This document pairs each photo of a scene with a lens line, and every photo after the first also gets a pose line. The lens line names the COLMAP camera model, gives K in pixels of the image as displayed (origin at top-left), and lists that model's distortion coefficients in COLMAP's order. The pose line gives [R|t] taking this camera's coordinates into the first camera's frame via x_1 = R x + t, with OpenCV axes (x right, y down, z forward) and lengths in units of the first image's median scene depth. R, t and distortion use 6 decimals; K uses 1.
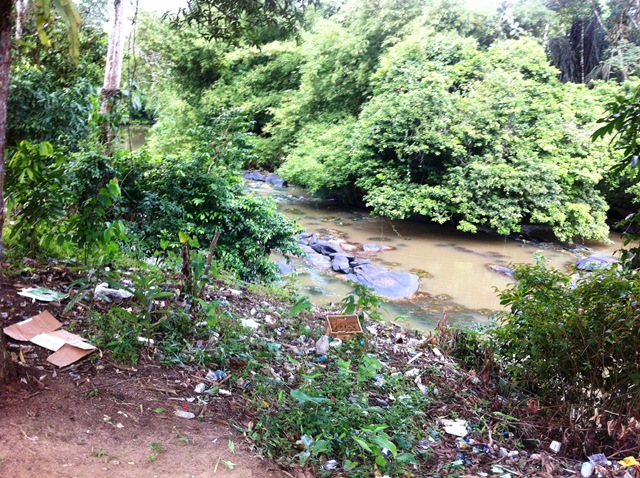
lens RADIAL K [[605.1, 0, 320.9], [0, 605.1, 257.8], [0, 0, 1]] dist [0.094709, -0.212169]
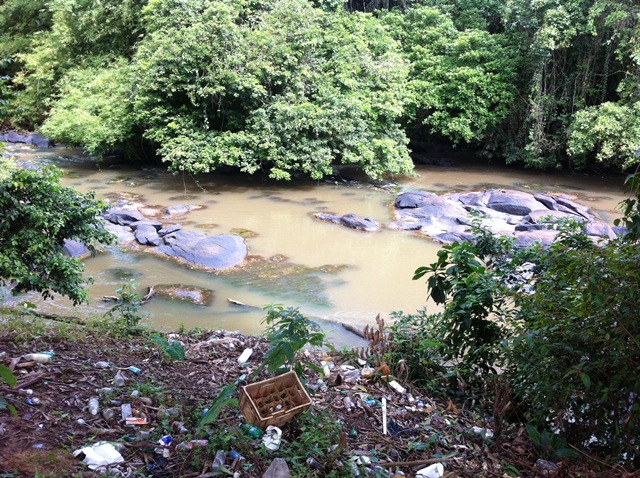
lens RADIAL K [[605.1, 0, 320.9], [0, 605.1, 257.8], [0, 0, 1]] dist [0.094709, -0.212169]
pose [[0.933933, -0.148428, 0.325175, -0.017896], [0.120392, 0.987176, 0.104825, -0.014299], [-0.336564, -0.058751, 0.939826, 0.103887]]
